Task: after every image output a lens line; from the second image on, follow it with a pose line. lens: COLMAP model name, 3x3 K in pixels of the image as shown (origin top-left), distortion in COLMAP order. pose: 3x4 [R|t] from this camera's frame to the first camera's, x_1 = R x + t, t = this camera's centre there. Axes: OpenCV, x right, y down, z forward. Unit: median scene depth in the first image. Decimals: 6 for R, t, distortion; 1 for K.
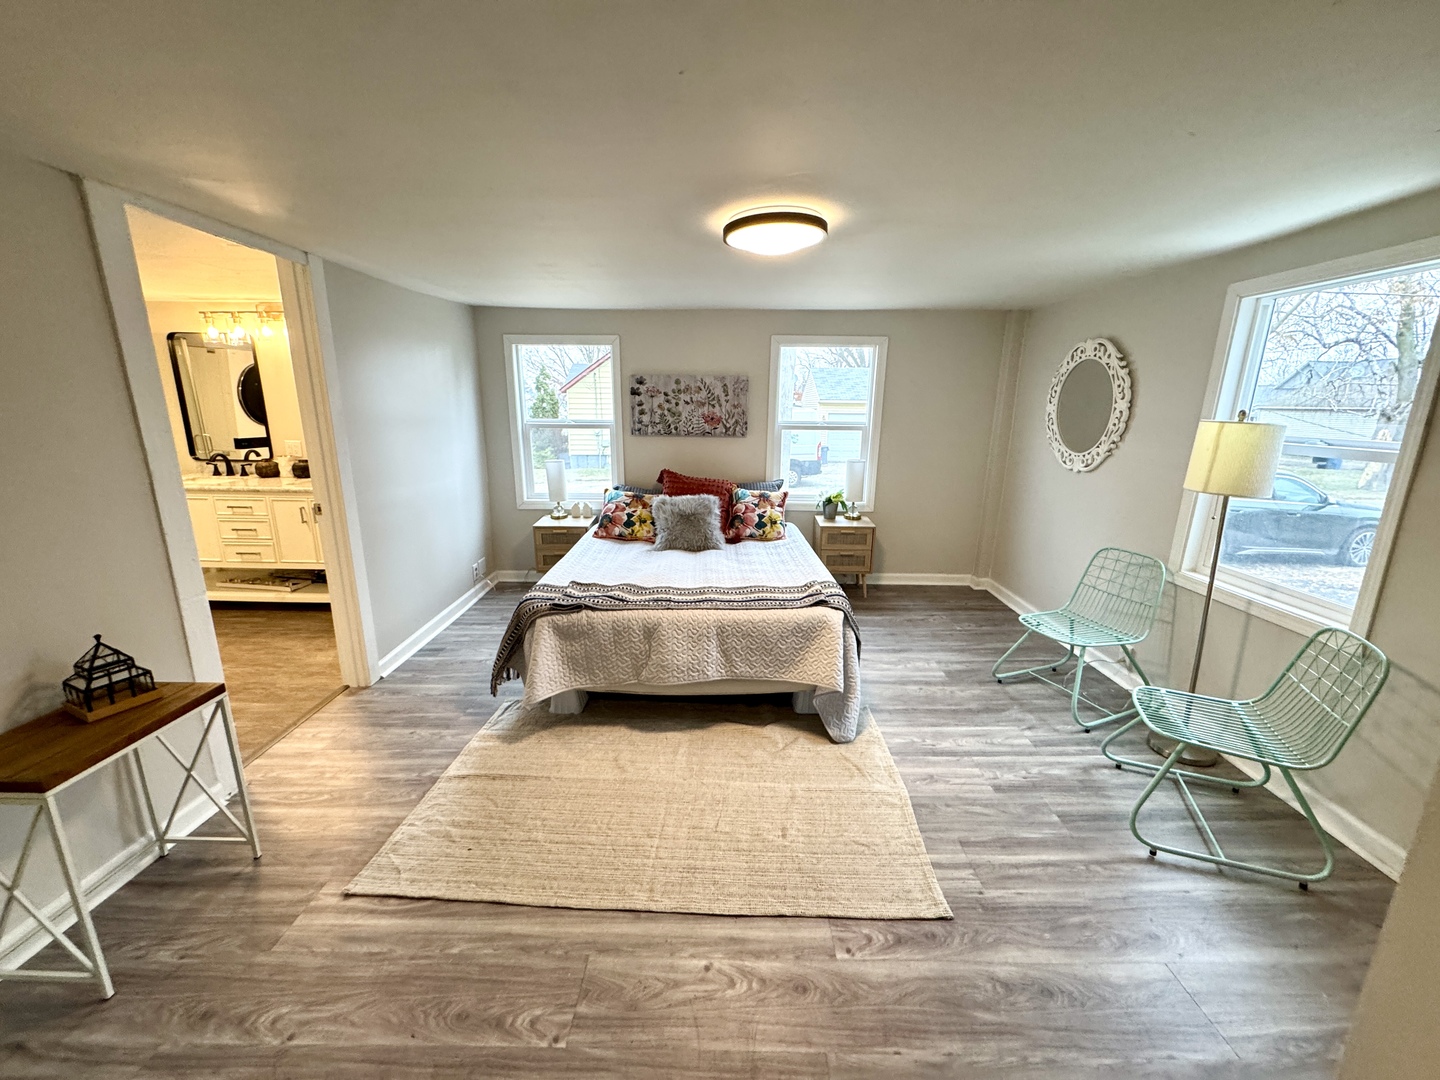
lens RADIAL K [[572.0, 0, 721.1], [0, 572.0, 538.3], [0, 0, 1]] dist [-0.002265, -0.000096]
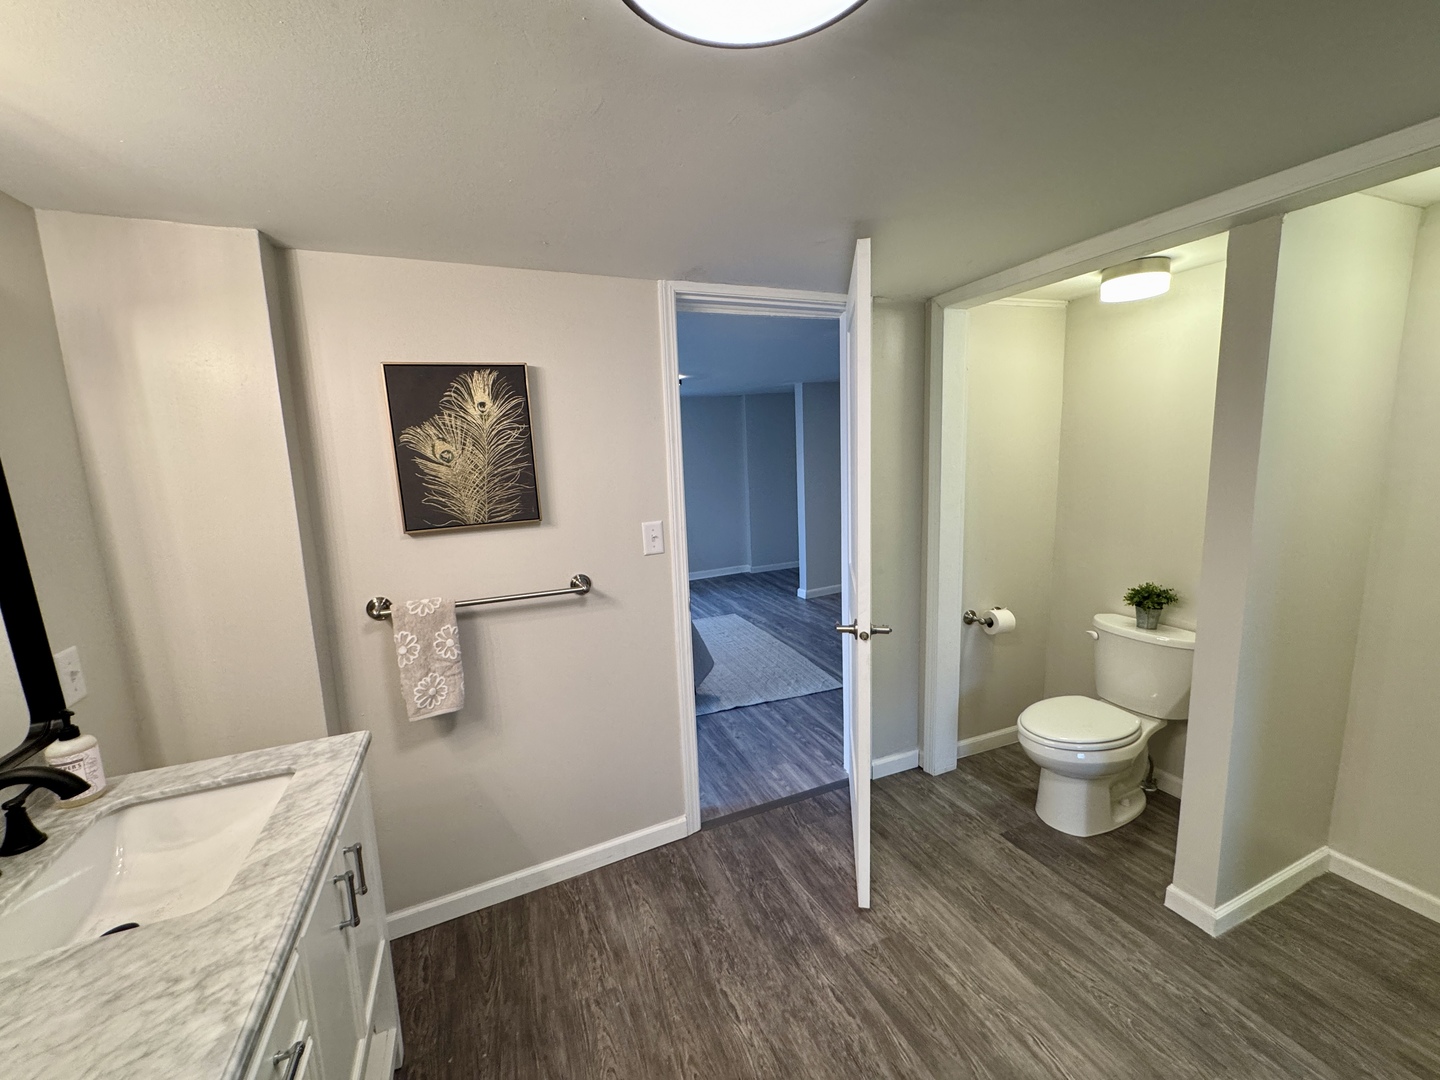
lens RADIAL K [[572.0, 0, 721.1], [0, 572.0, 538.3], [0, 0, 1]] dist [-0.002265, -0.000096]
pose [[-0.399459, -0.131865, 0.907218, -0.941697], [0.249471, 0.936620, 0.245983, -0.209625], [-0.882155, 0.324585, -0.341244, 0.791239]]
